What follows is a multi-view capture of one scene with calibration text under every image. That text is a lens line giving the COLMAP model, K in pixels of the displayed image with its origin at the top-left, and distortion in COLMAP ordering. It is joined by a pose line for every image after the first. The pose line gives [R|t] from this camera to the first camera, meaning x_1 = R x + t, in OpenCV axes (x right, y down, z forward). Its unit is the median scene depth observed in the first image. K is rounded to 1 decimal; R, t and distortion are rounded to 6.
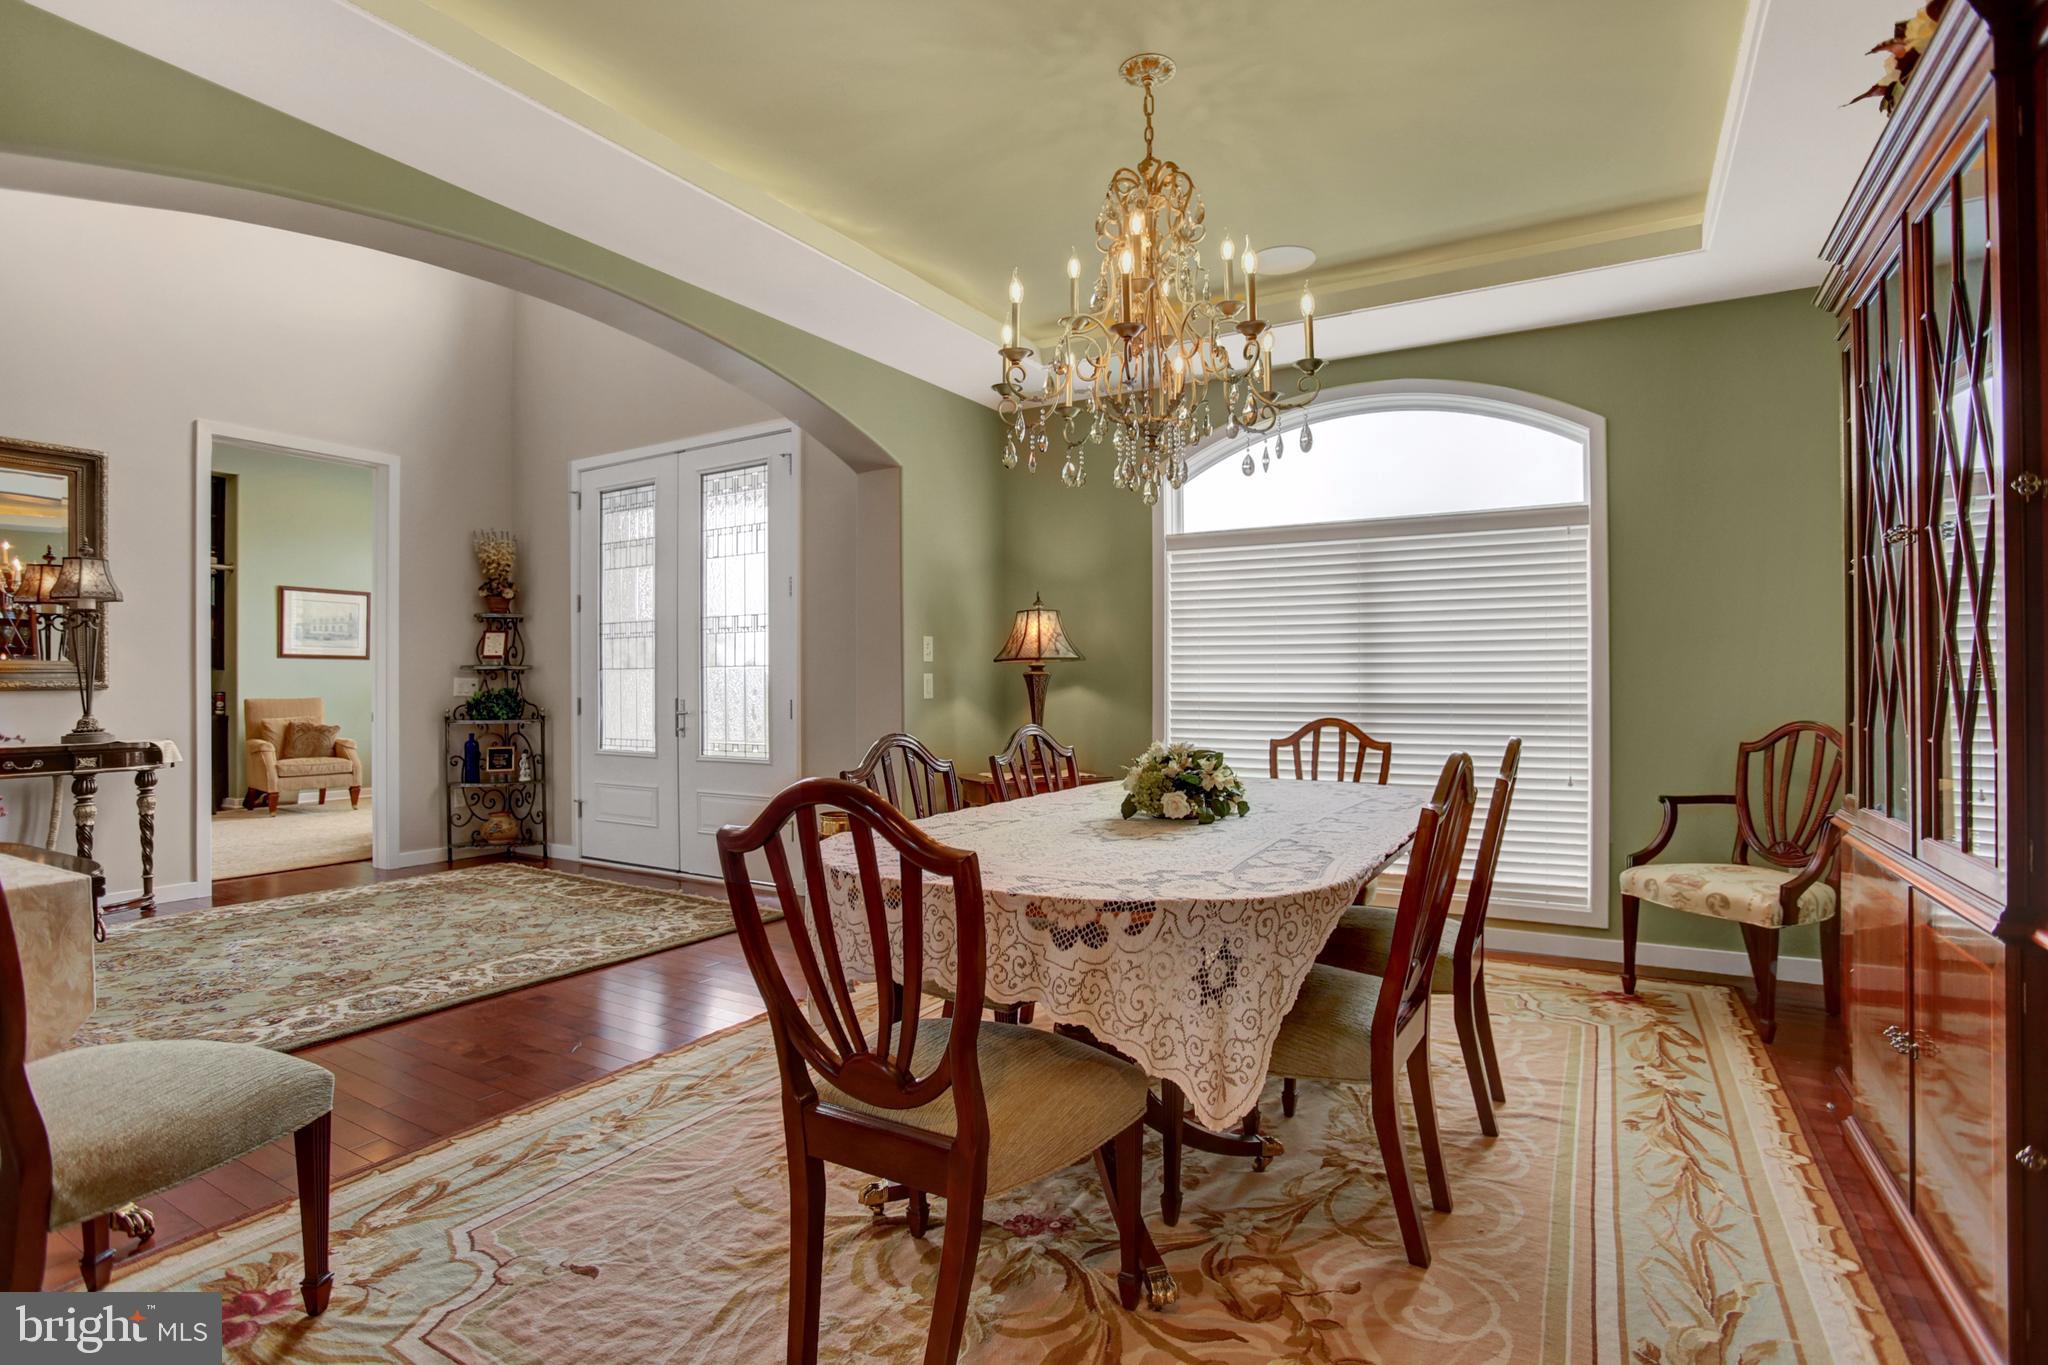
lens RADIAL K [[1005.0, 0, 1010.2], [0, 1005.0, 684.9], [0, 0, 1]] dist [-0.066555, 0.026295]
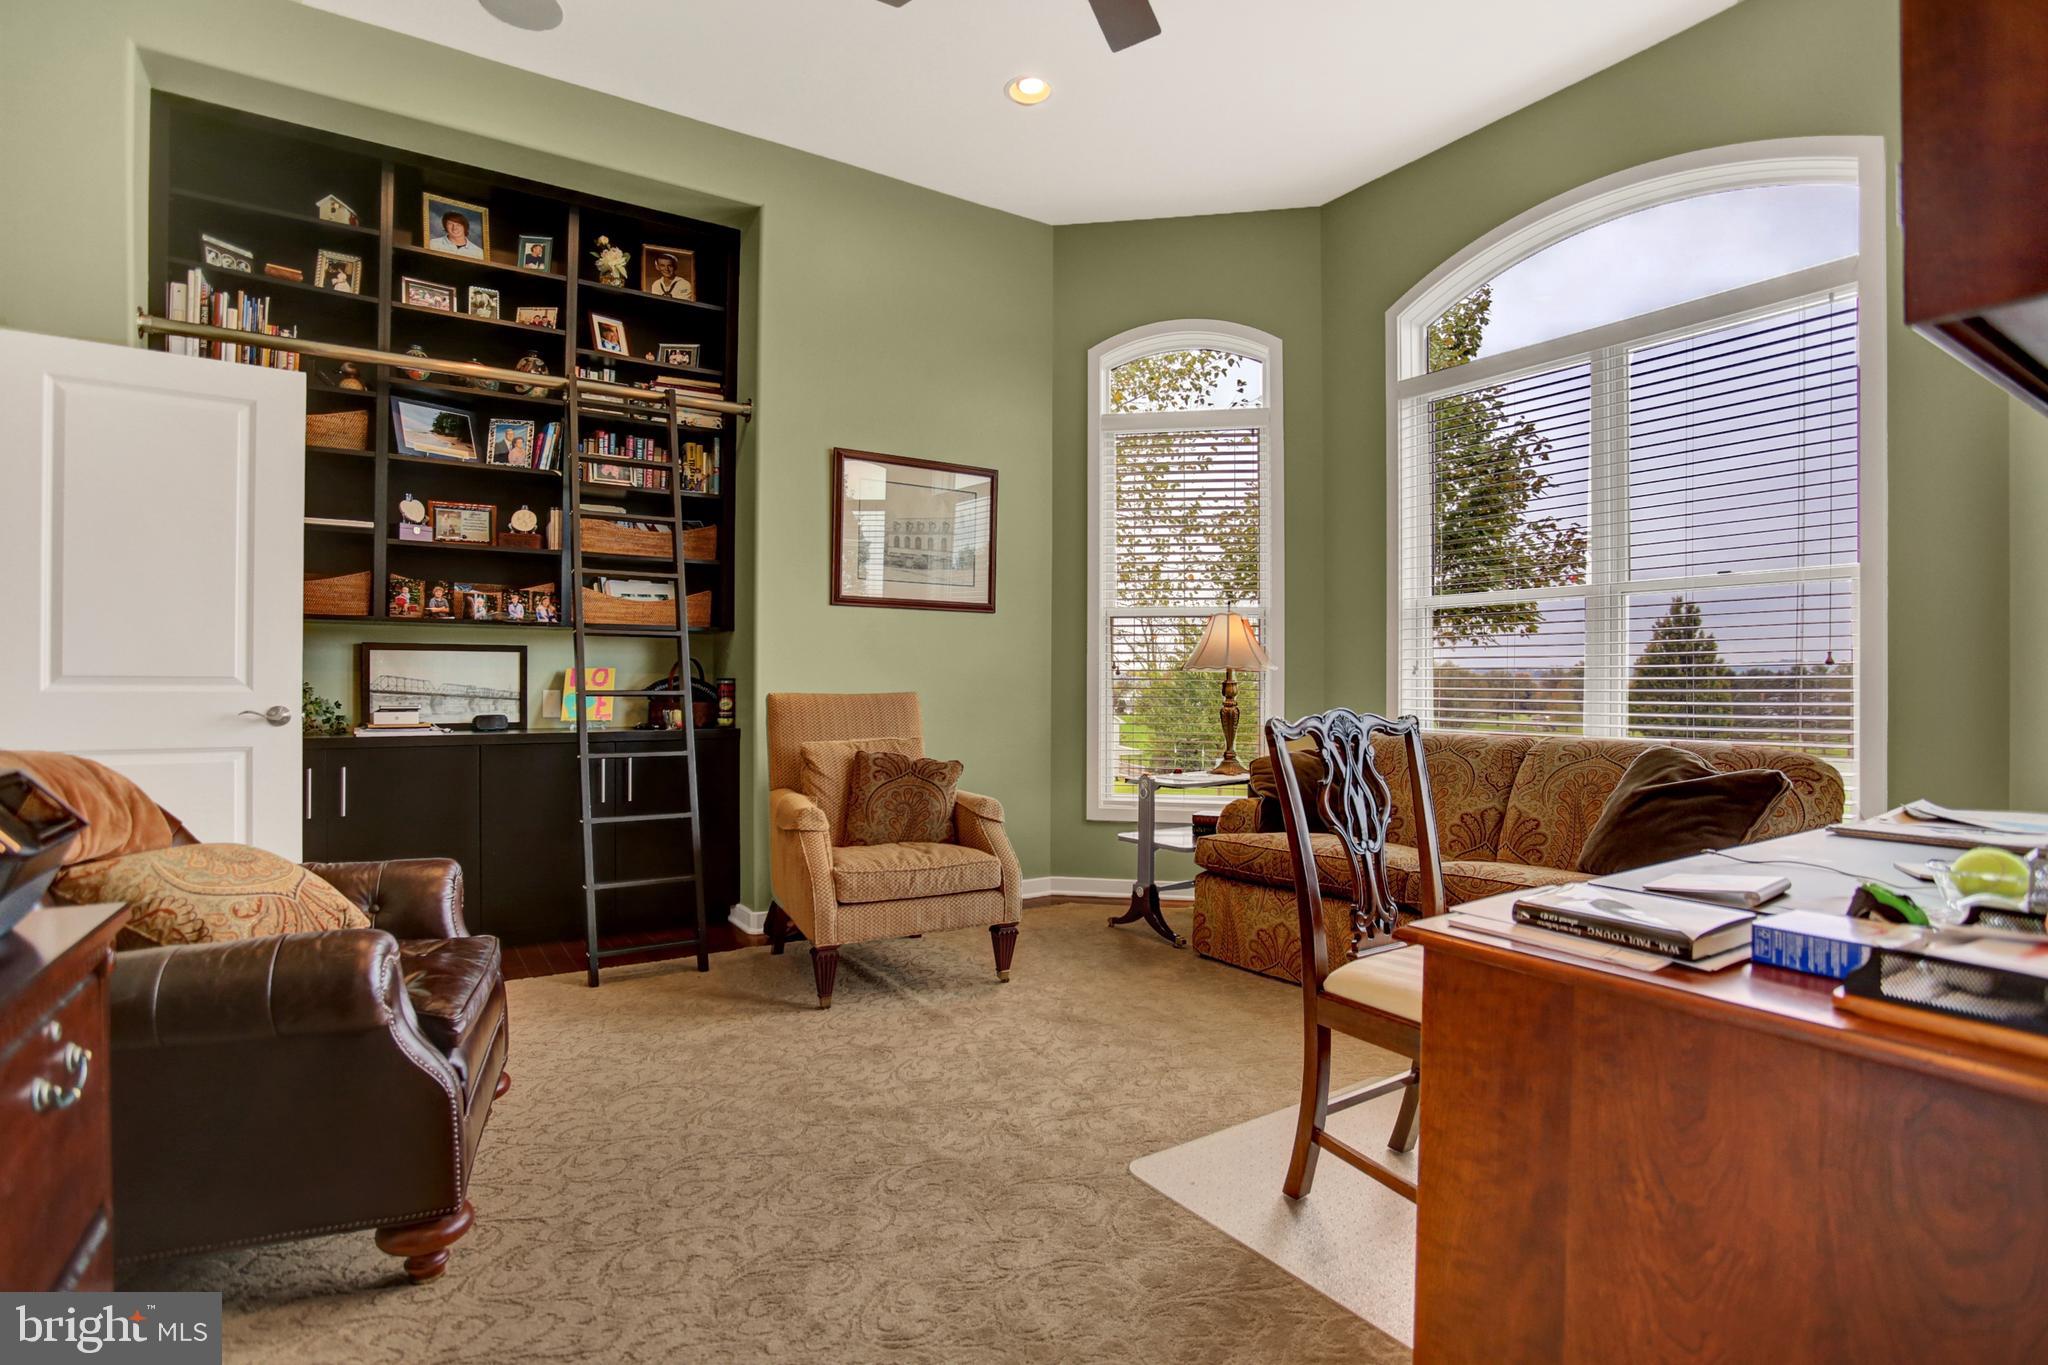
lens RADIAL K [[1005.0, 0, 1010.2], [0, 1005.0, 684.9], [0, 0, 1]] dist [-0.066555, 0.026295]
pose [[0.900368, 0.006121, -0.435086, -0.497915], [-0.005725, 0.999981, 0.002221, 0.009282], [0.435092, 0.000491, 0.900386, 0.649156]]
